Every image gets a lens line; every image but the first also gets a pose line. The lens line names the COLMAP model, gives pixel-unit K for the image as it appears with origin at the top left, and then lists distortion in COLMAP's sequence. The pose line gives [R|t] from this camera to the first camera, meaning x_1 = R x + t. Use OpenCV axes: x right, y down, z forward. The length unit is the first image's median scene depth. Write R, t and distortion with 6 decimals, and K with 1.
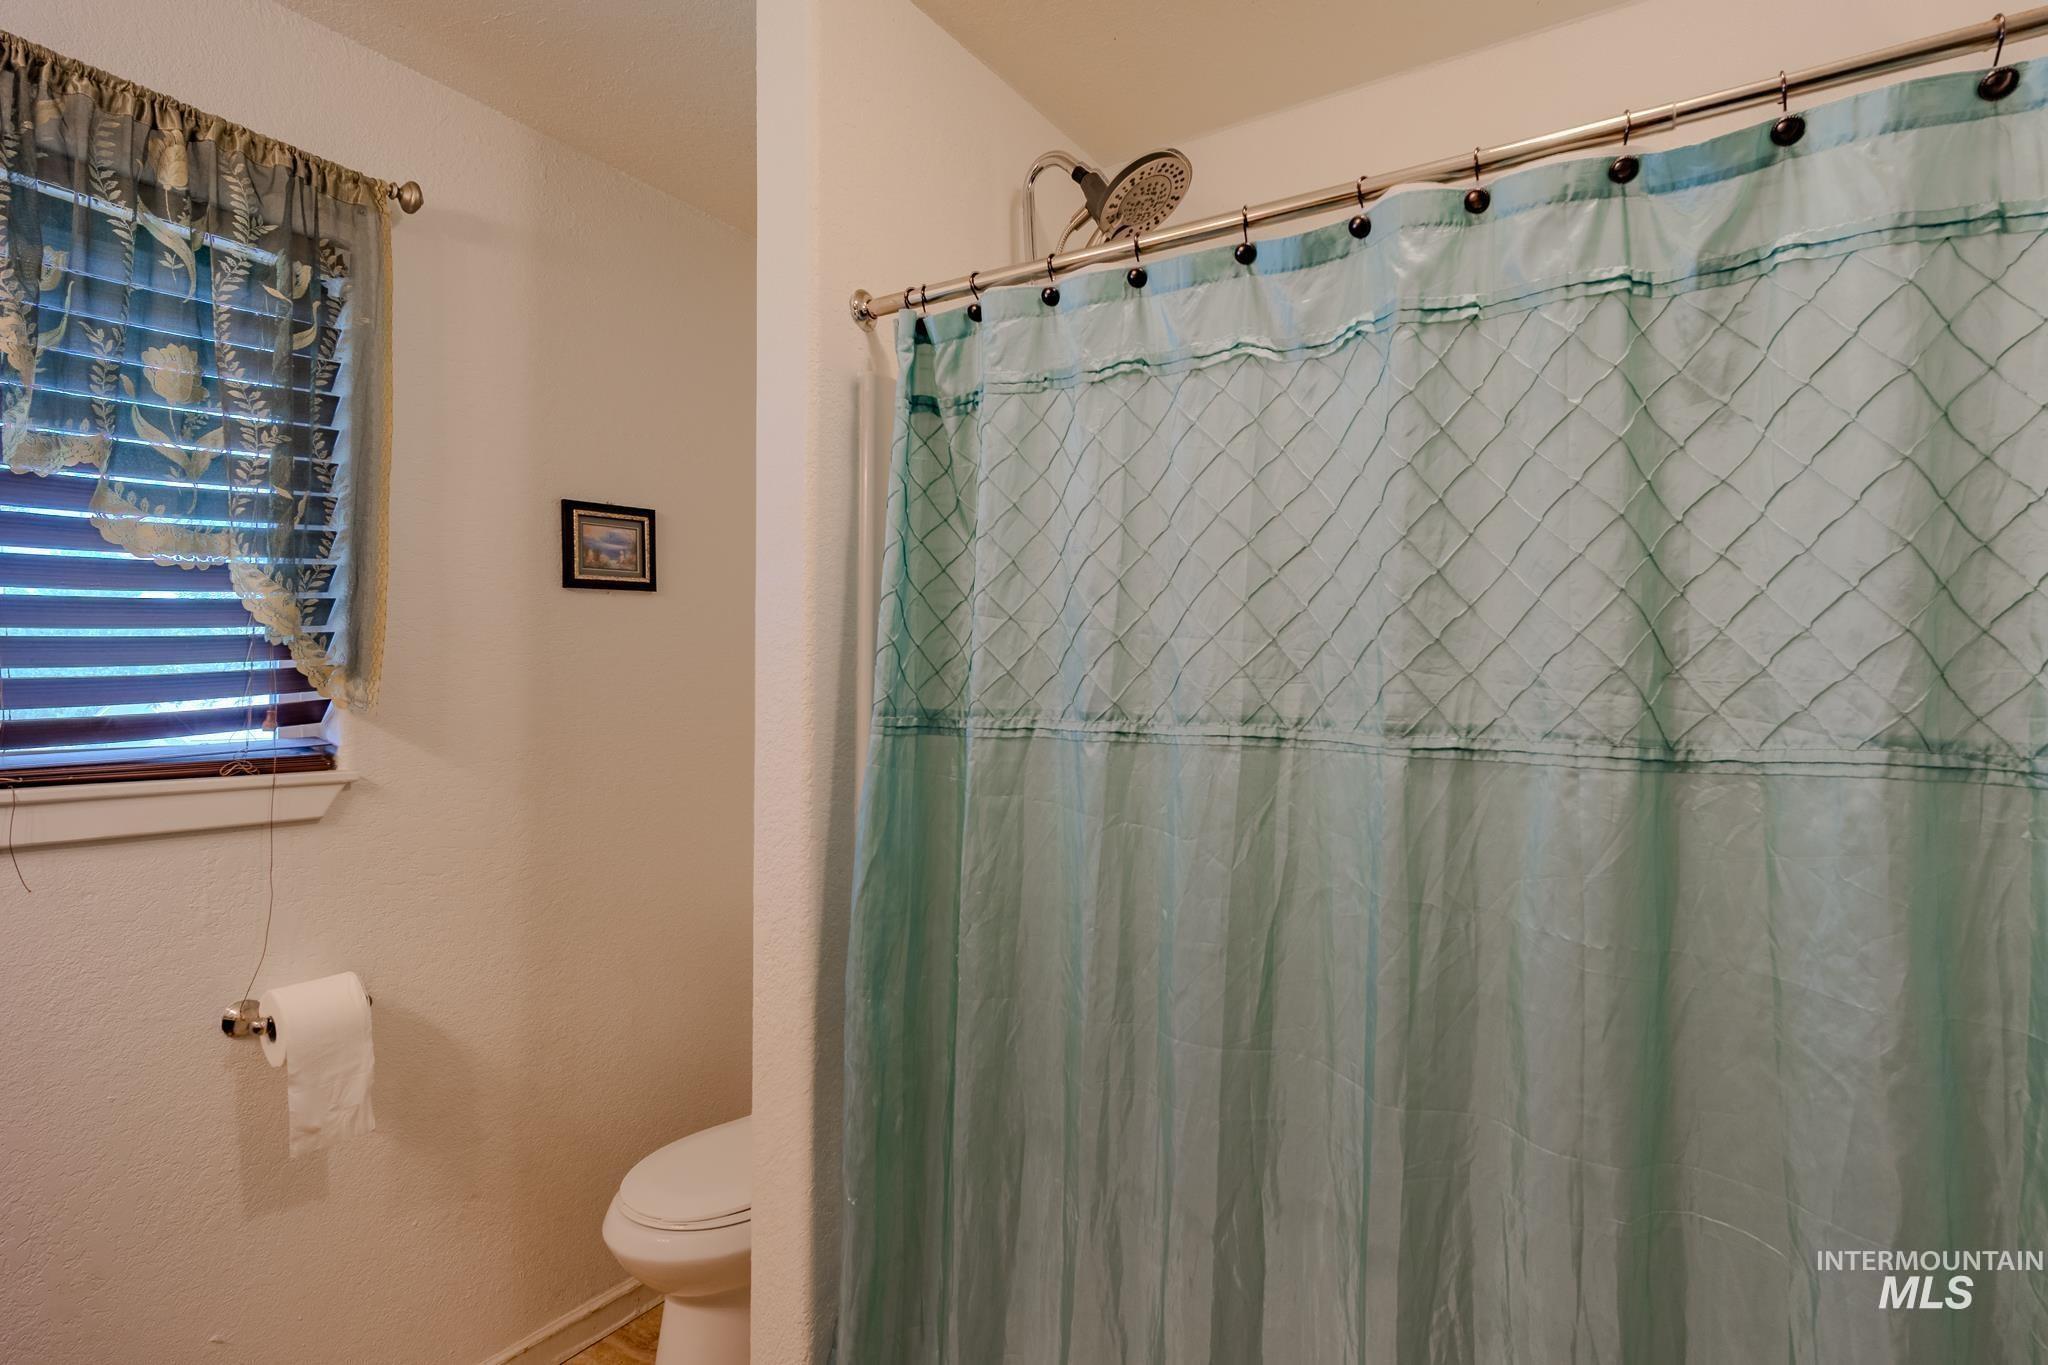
lens RADIAL K [[1047.7, 0, 1031.2], [0, 1047.7, 674.9], [0, 0, 1]] dist [-0.015535, 0.019661]
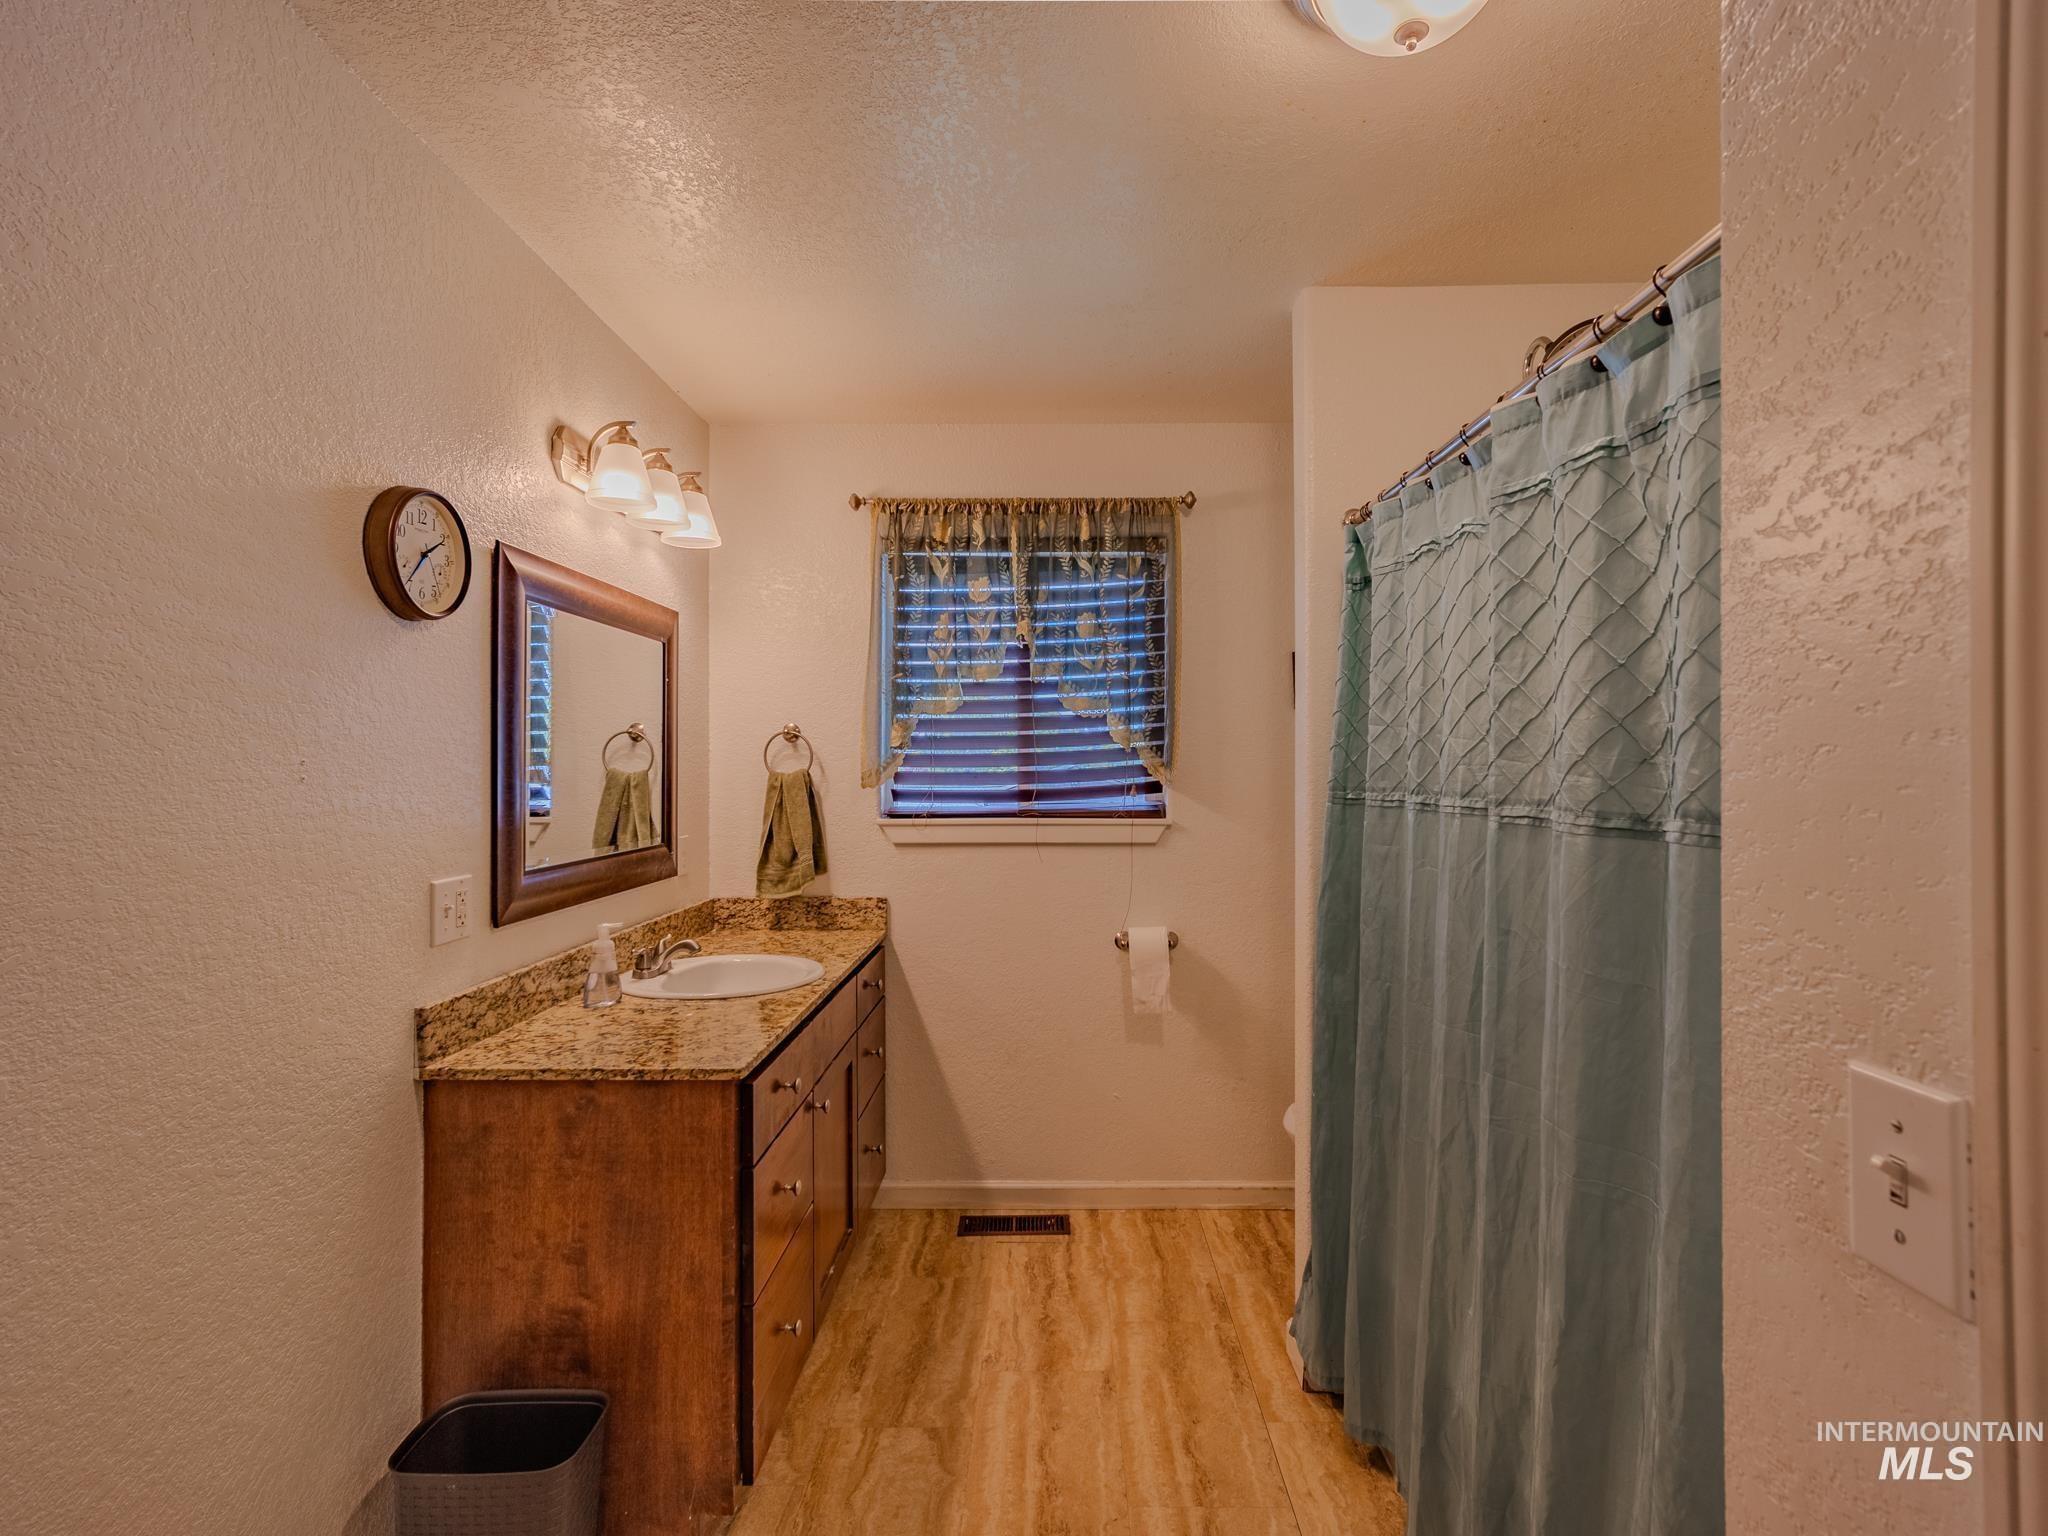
lens RADIAL K [[982.7, 0, 988.2], [0, 982.7, 761.2], [0, 0, 1]] dist [-0.003019, 0.005710]
pose [[0.494364, -0.011768, -0.869175, 0.963199], [0.008589, 0.999926, -0.008652, 0.003336], [0.869212, -0.003188, 0.494428, -0.186257]]
